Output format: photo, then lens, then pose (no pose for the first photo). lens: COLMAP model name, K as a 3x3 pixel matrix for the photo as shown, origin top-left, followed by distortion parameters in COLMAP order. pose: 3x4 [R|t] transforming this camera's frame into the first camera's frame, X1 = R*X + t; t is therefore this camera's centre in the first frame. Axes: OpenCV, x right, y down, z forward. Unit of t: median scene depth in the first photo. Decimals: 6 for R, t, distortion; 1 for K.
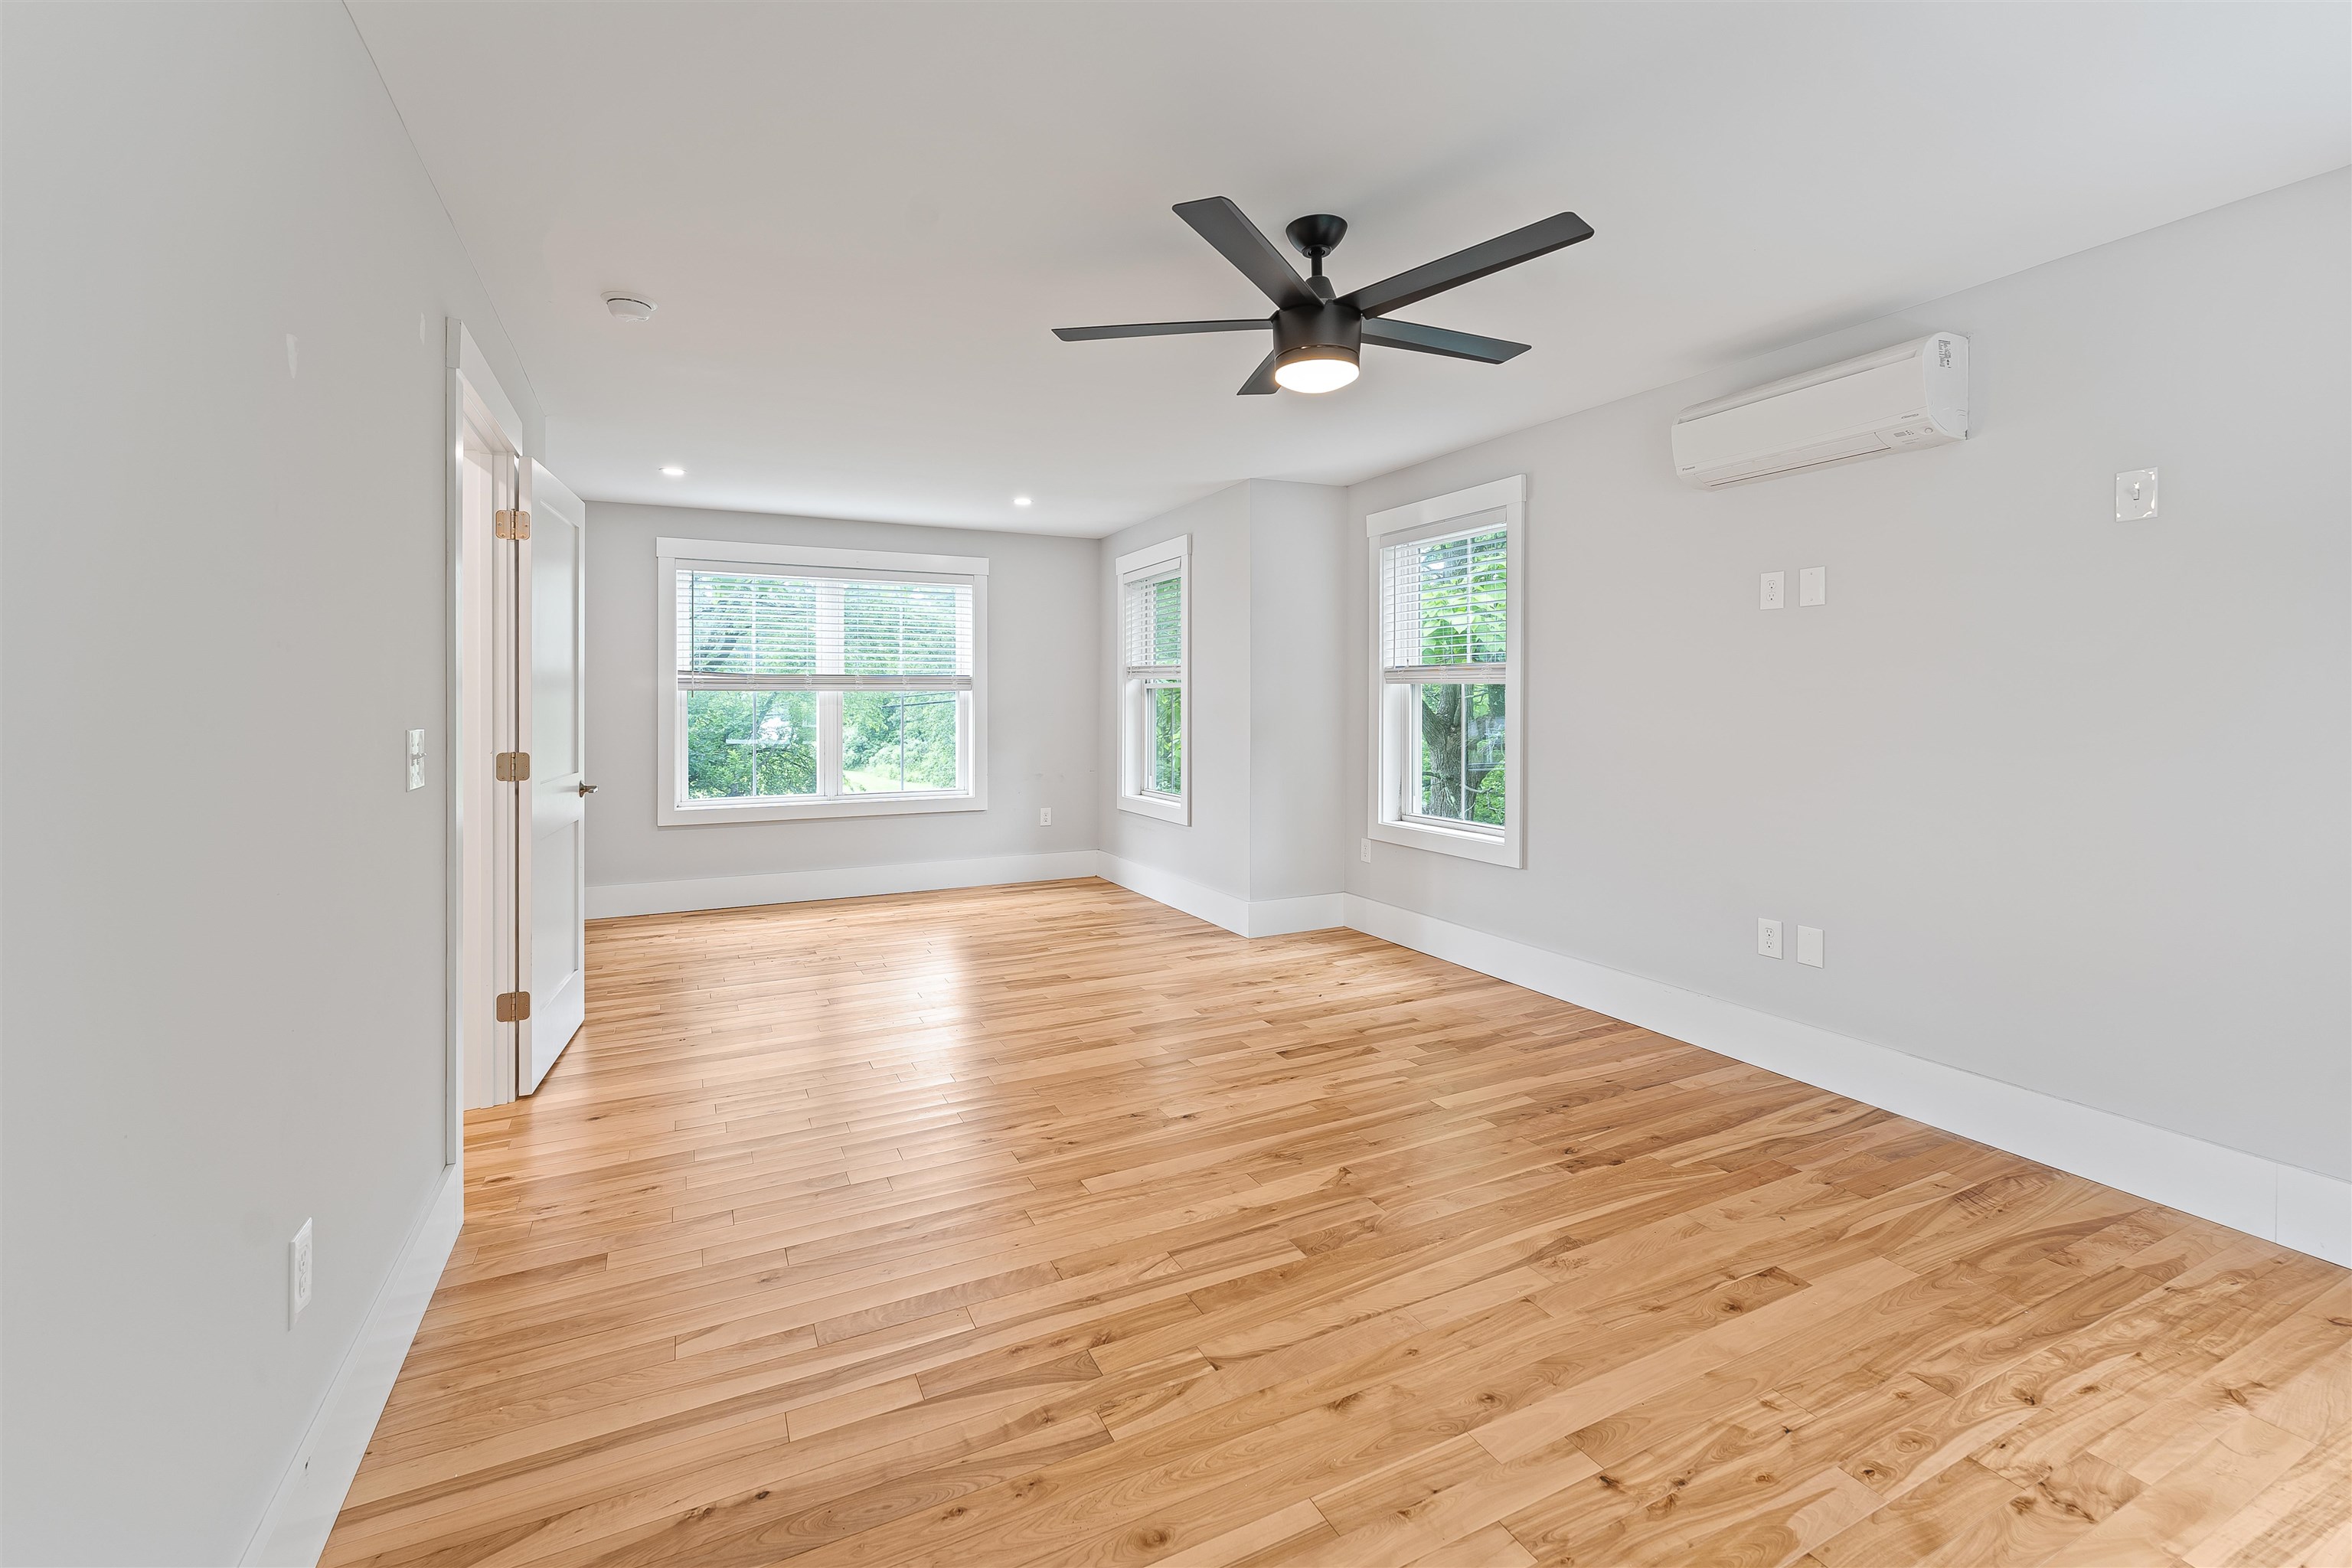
lens RADIAL K [[1007.6, 0, 1173.1], [0, 1007.6, 709.7], [0, 0, 1]] dist [0.000386, -0.000052]
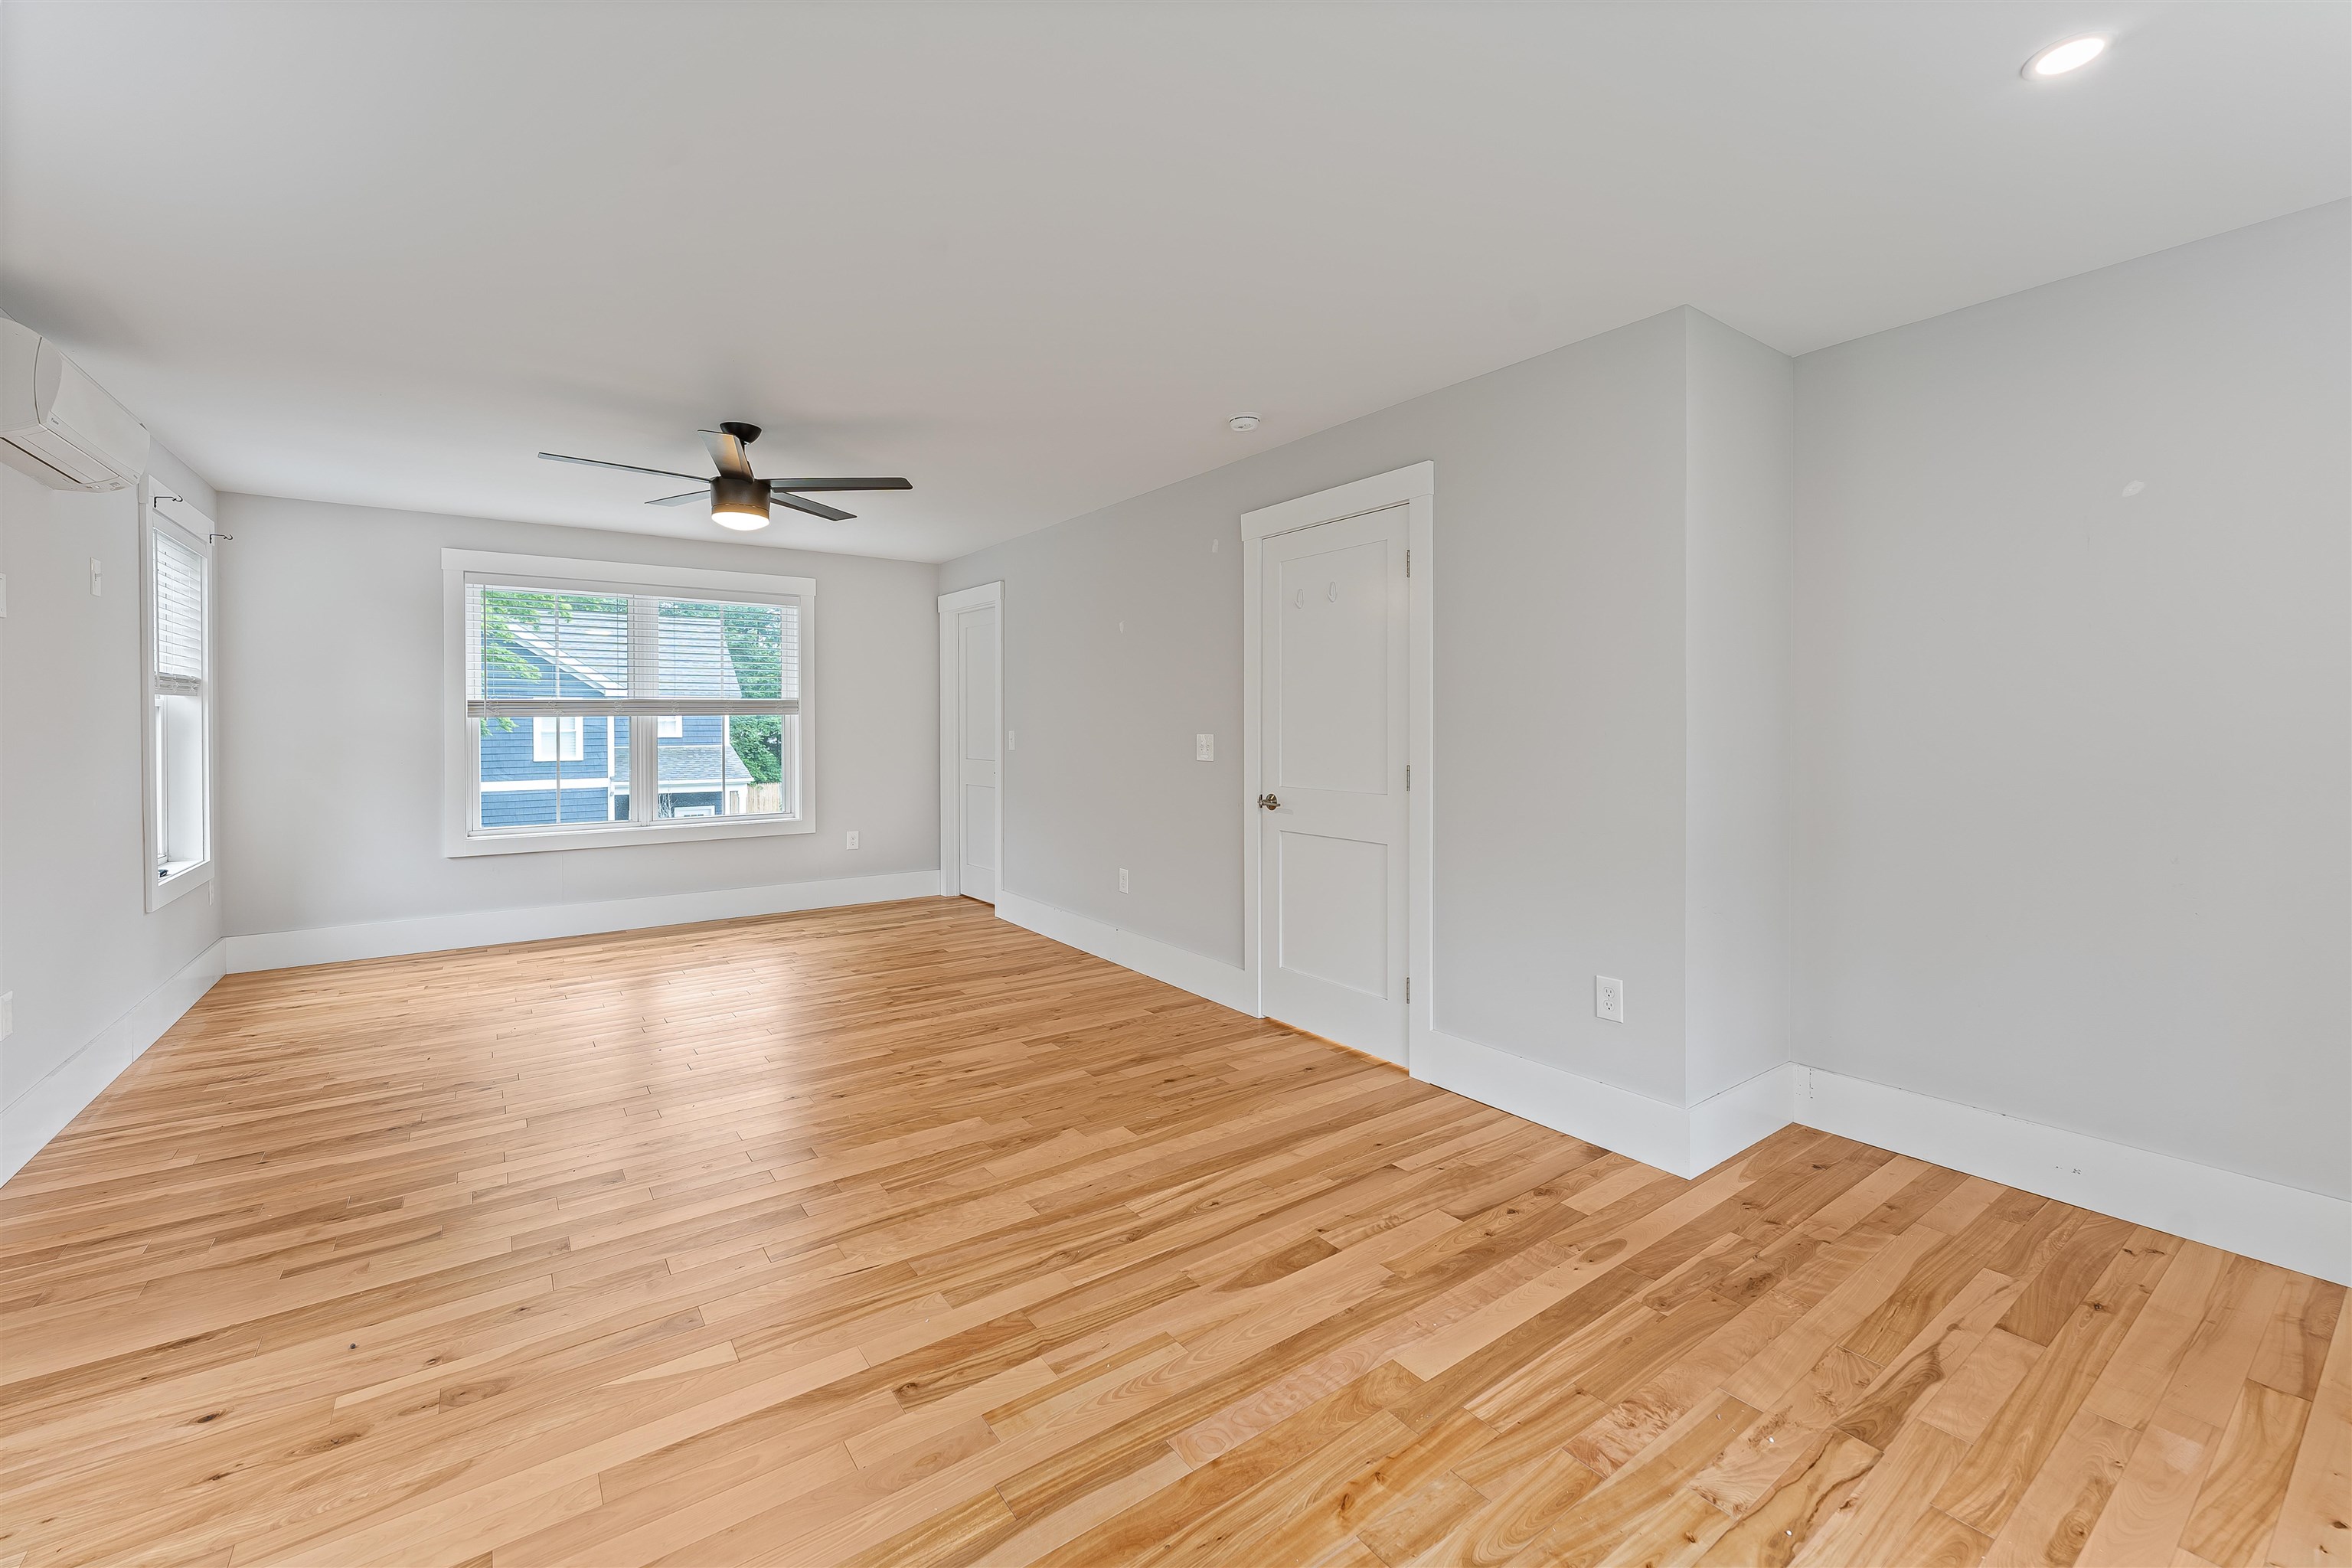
lens RADIAL K [[956.8, 0, 1168.7], [0, 956.8, 736.1], [0, 0, 1]] dist [0.002633, 0.000539]
pose [[-0.985983, 0.008412, -0.166633, -0.218483], [0.004228, 0.999667, 0.025447, -0.020455], [0.166792, 0.024386, -0.985691, 2.055979]]
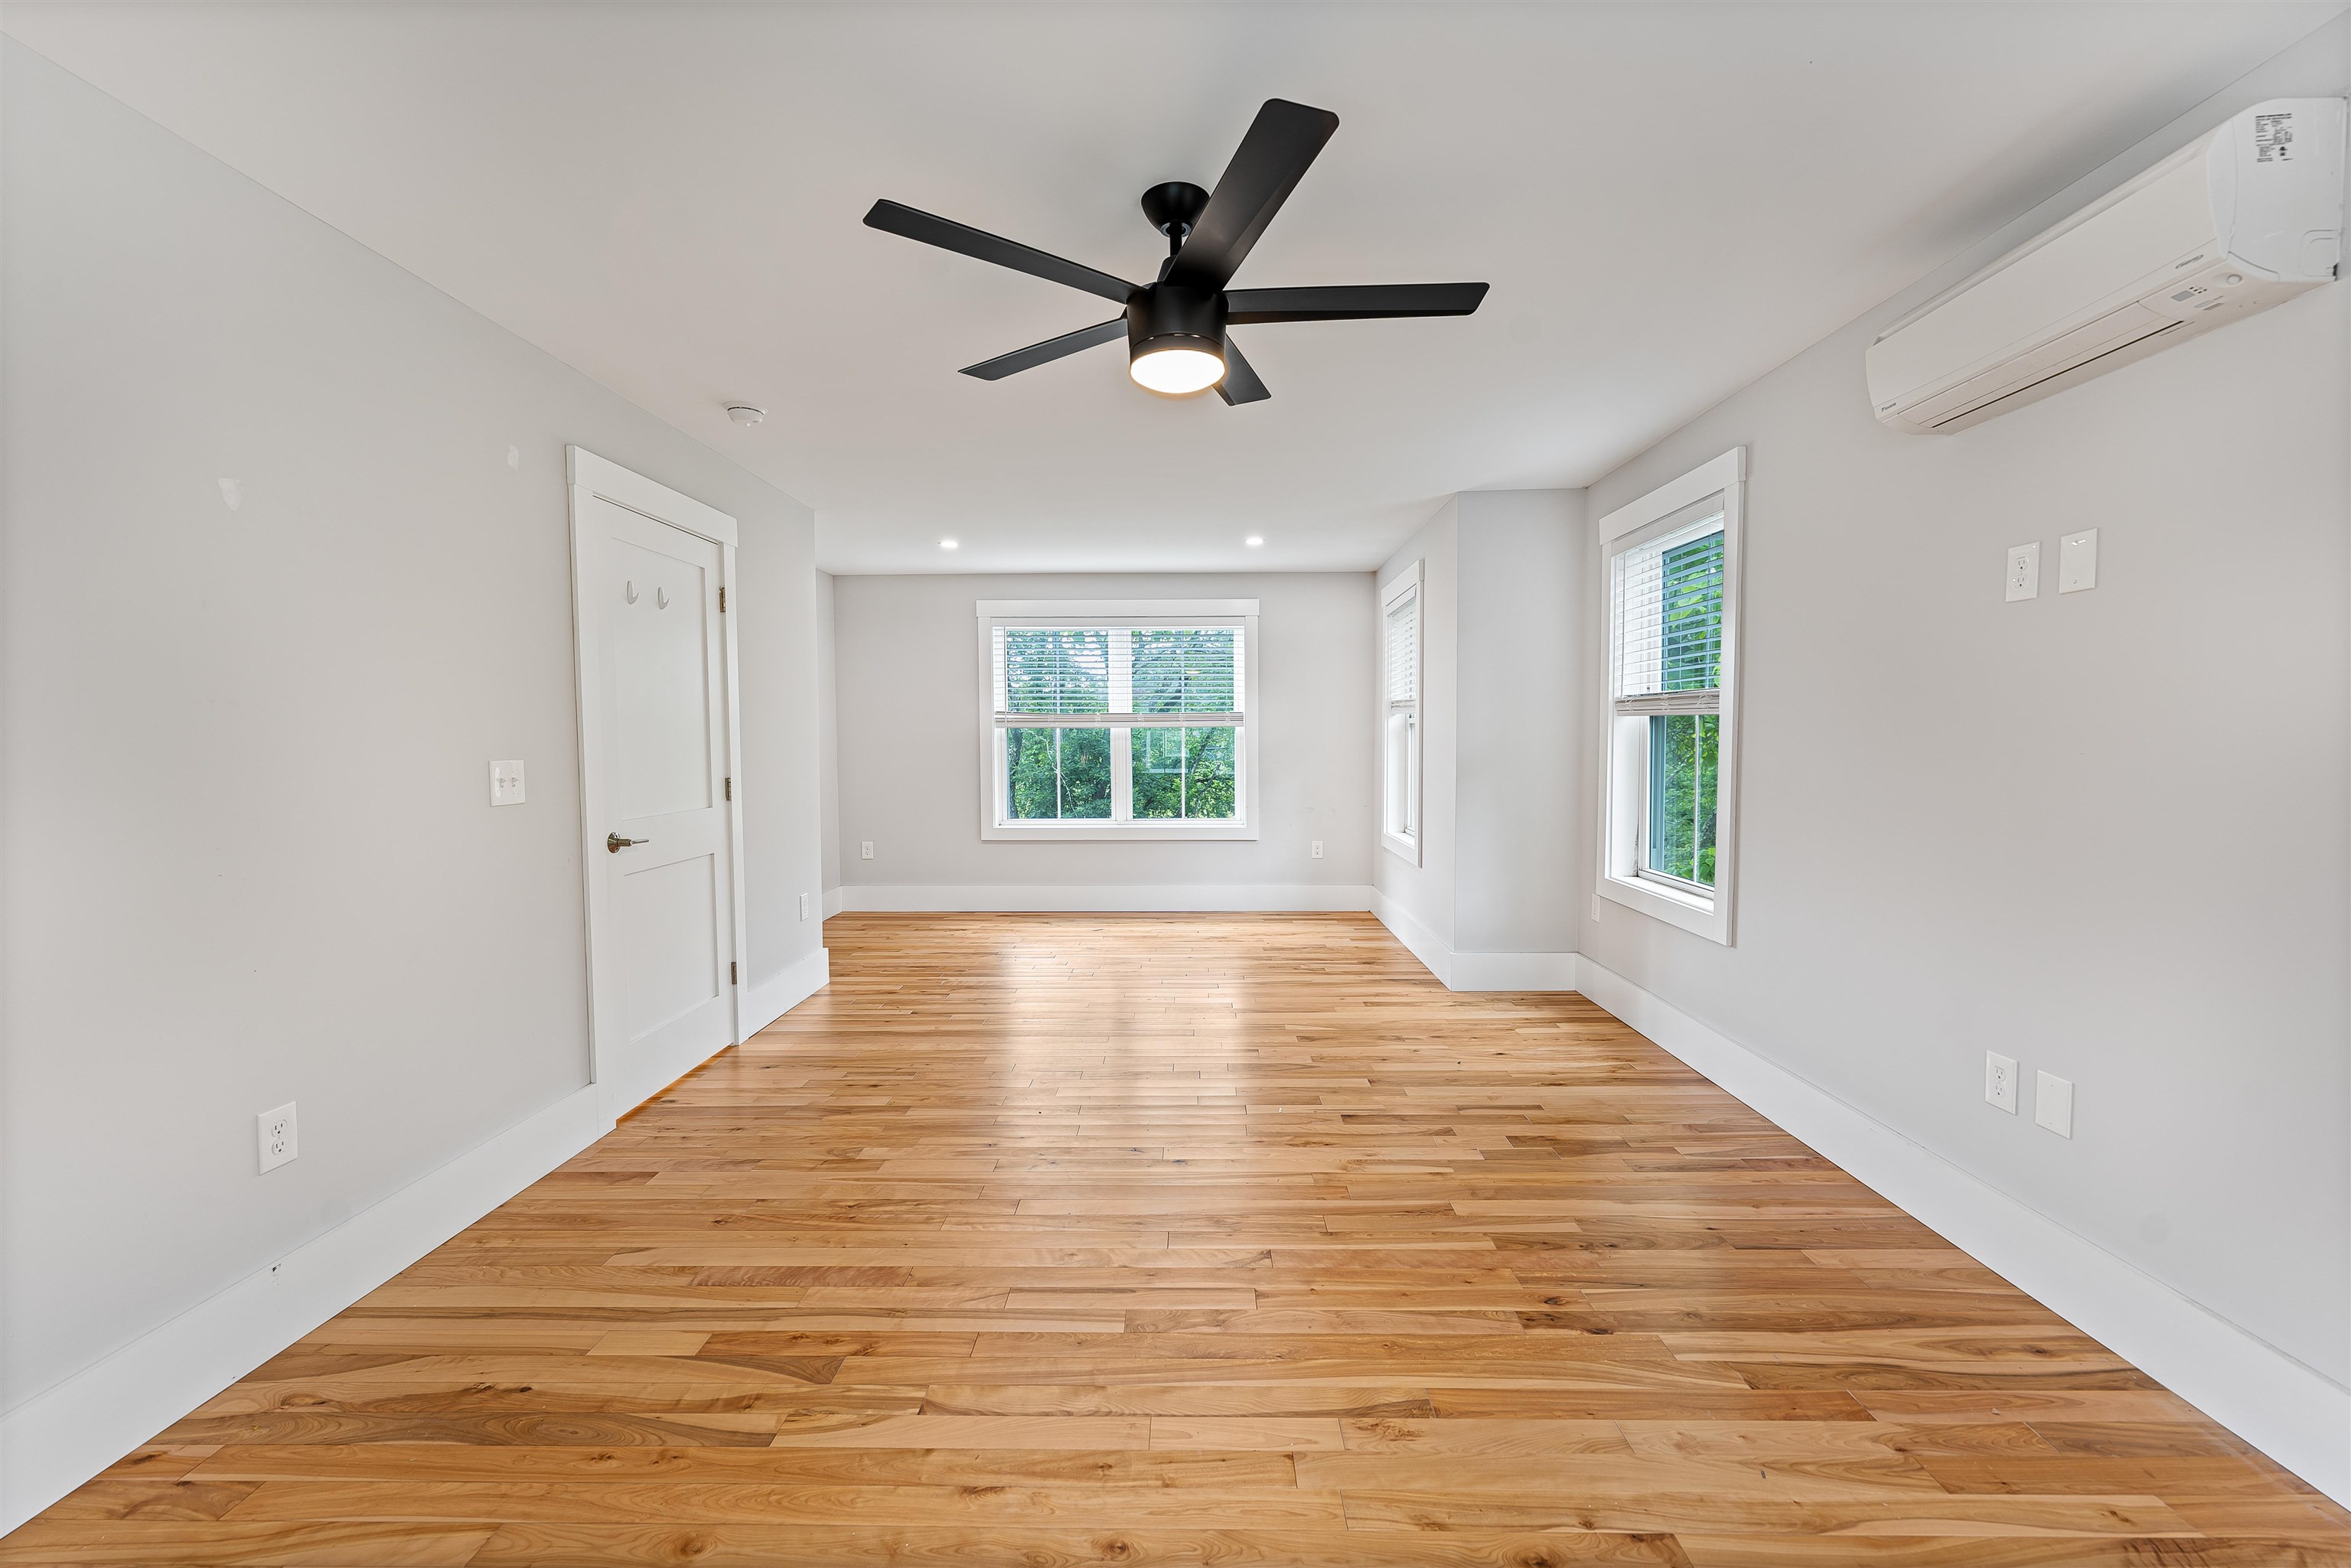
lens RADIAL K [[944.4, 0, 1175.5], [0, 944.4, 784.0], [0, 0, 1]] dist [0.000824, 0.000135]
pose [[0.889082, 0.021536, -0.457241, 0.413537], [-0.002094, 0.999074, 0.042984, -0.003072], [0.457743, -0.037259, 0.888304, 0.190262]]
